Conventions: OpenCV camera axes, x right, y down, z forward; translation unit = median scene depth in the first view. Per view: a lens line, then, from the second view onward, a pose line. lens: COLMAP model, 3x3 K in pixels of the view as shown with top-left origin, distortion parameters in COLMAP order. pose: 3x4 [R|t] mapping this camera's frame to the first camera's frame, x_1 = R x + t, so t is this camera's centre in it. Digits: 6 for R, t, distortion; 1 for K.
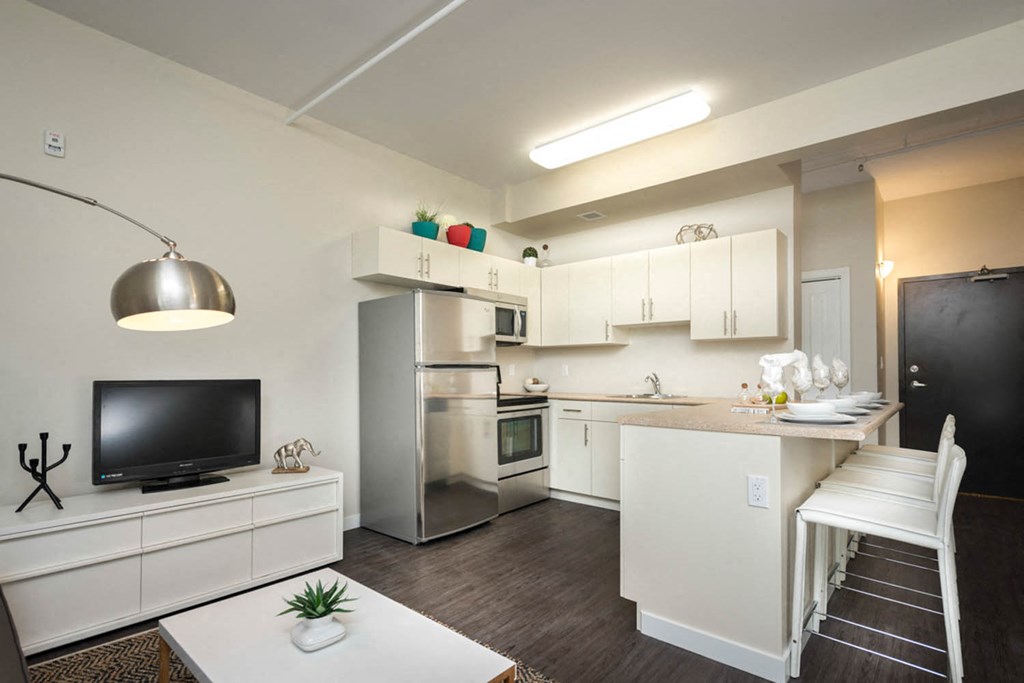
lens RADIAL K [[498.1, 0, 486.1], [0, 498.1, 361.1], [0, 0, 1]] dist [-0.001080, -0.000005]
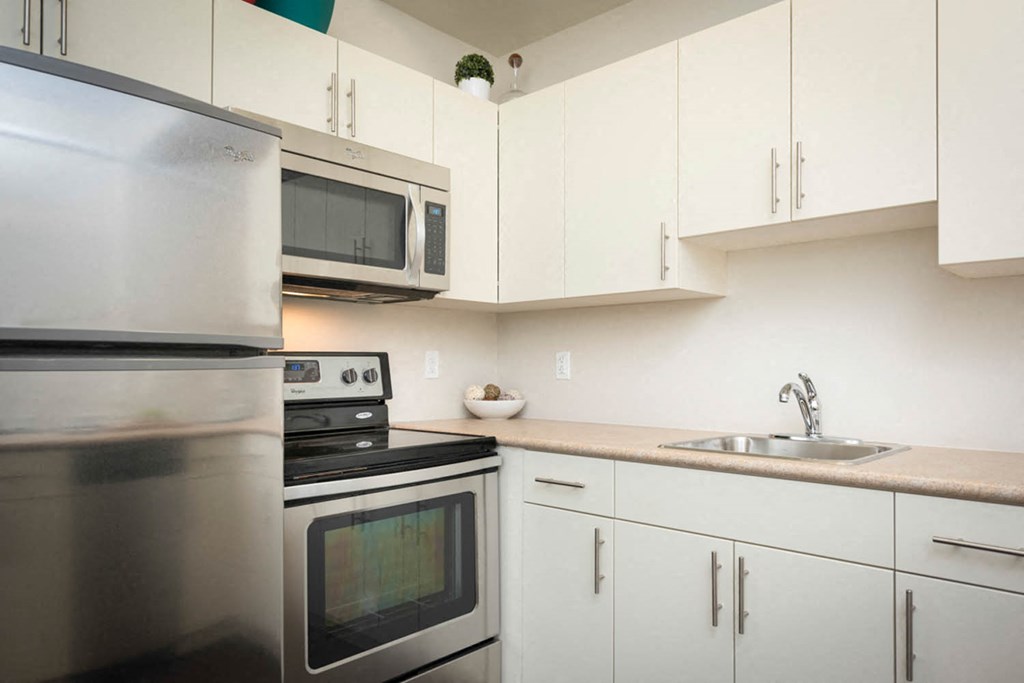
lens RADIAL K [[691.1, 0, 507.8], [0, 691.1, 355.0], [0, 0, 1]] dist [0.035018, -0.006863]
pose [[0.999985, 0.001005, -0.005430, 0.134499], [-0.000999, 0.999999, 0.001124, 0.010396], [0.005431, -0.001118, 0.999985, 0.507982]]
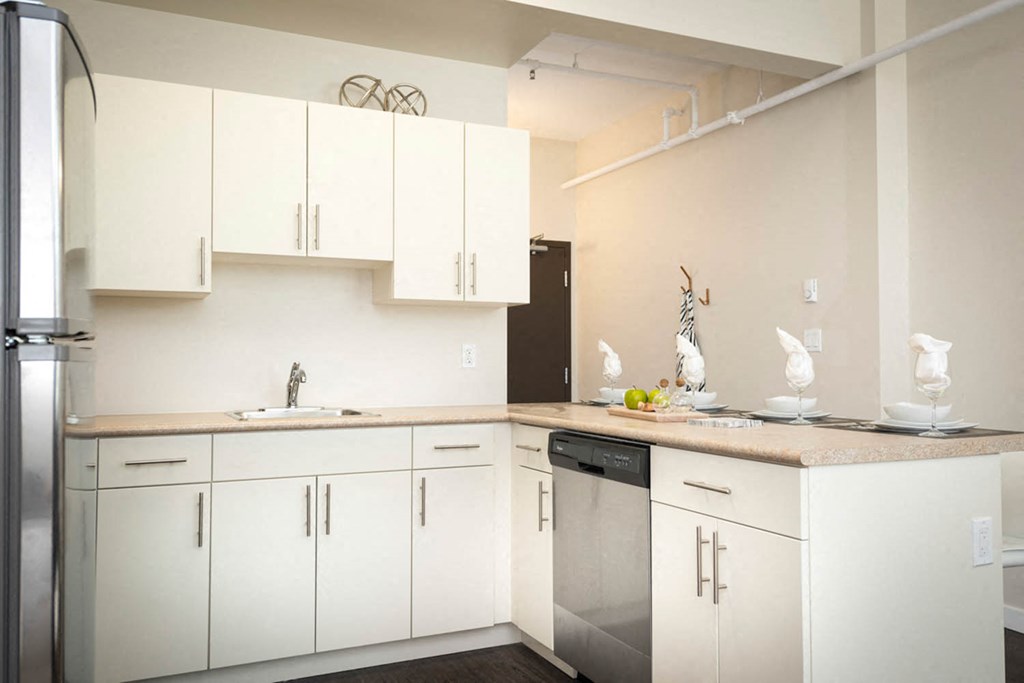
lens RADIAL K [[834.2, 0, 515.0], [0, 834.2, 332.0], [0, 0, 1]] dist [0.009511, 0.007262]
pose [[0.377526, 0.030769, 0.925488, -0.305033], [-0.017308, 0.999508, -0.026169, 0.011144], [-0.925837, -0.006139, 0.377873, 0.488071]]
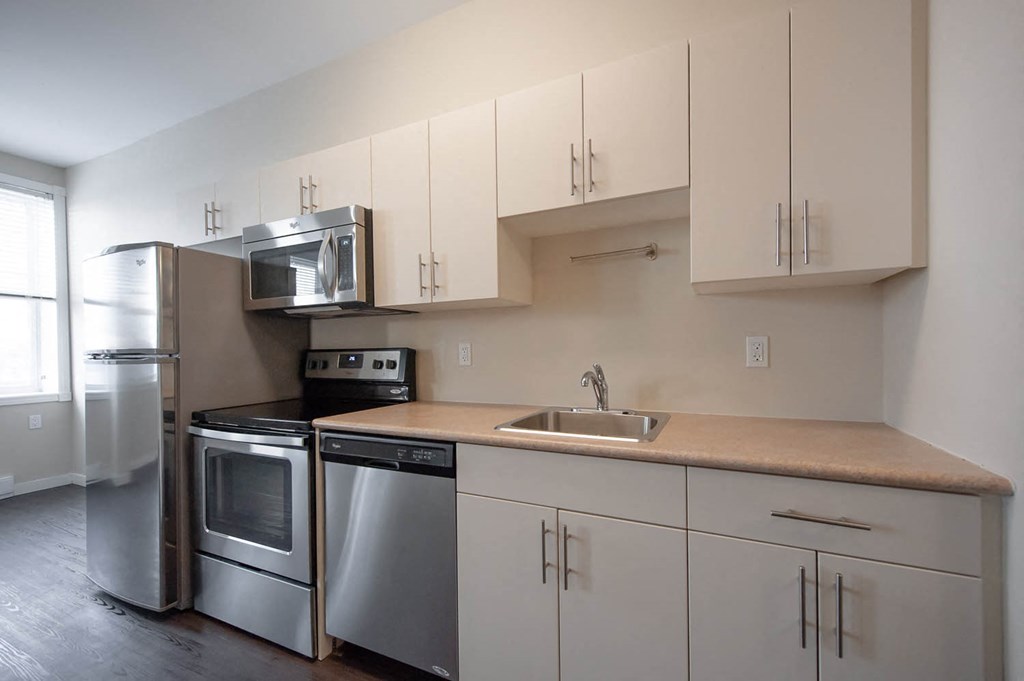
lens RADIAL K [[448.6, 0, 509.9], [0, 448.6, 344.0], [0, 0, 1]] dist [-0.002500, -0.000117]
pose [[0.269120, -0.005960, -0.963088, 0.550371], [0.034654, 0.999393, 0.003499, 0.007257], [0.962483, -0.034317, 0.269163, 1.064402]]
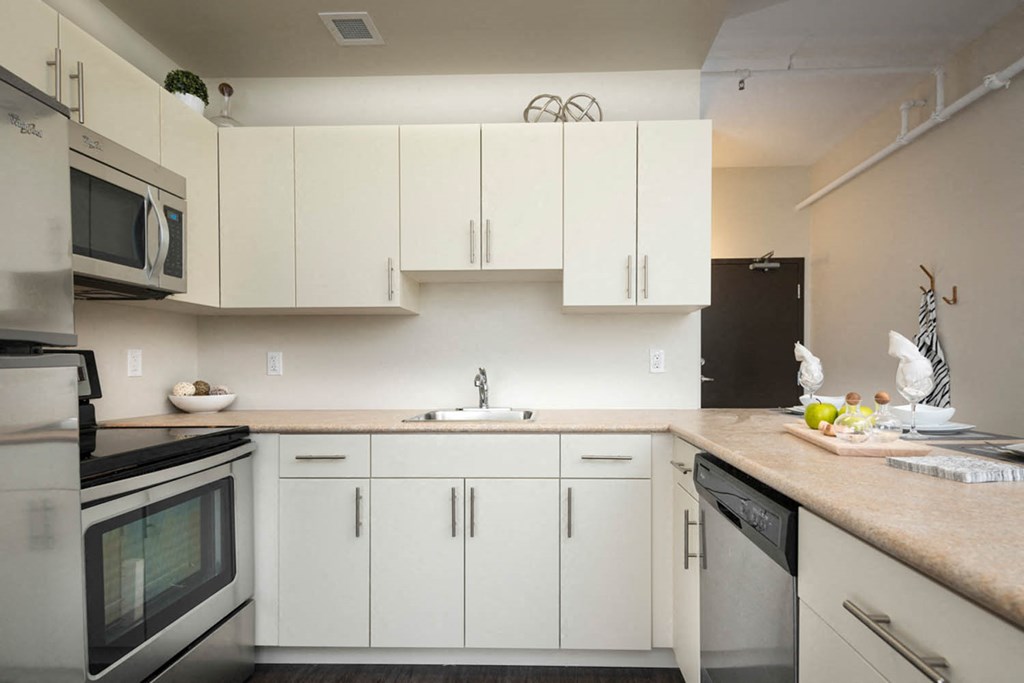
lens RADIAL K [[521.6, 0, 541.6], [0, 521.6, 369.3], [0, 0, 1]] dist [0.011724, -0.003293]
pose [[0.747871, -0.008177, 0.663794, 0.018224], [-0.009473, 0.999691, 0.022988, 0.011146], [-0.663776, -0.023480, 0.747562, 0.524991]]
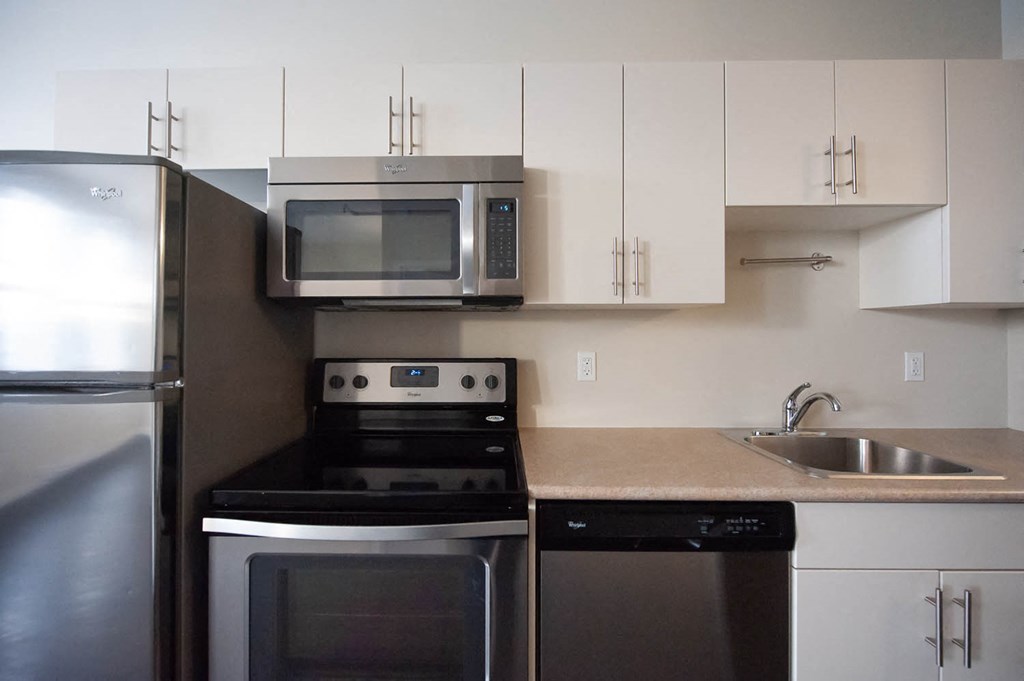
lens RADIAL K [[427.5, 0, 494.0], [0, 427.5, 328.9], [0, 0, 1]] dist [-0.013842, -0.000247]
pose [[0.652390, -0.002814, -0.757879, 0.290488], [0.013432, 0.999879, 0.007851, -0.018820], [0.757765, -0.015302, 0.652348, 0.840723]]
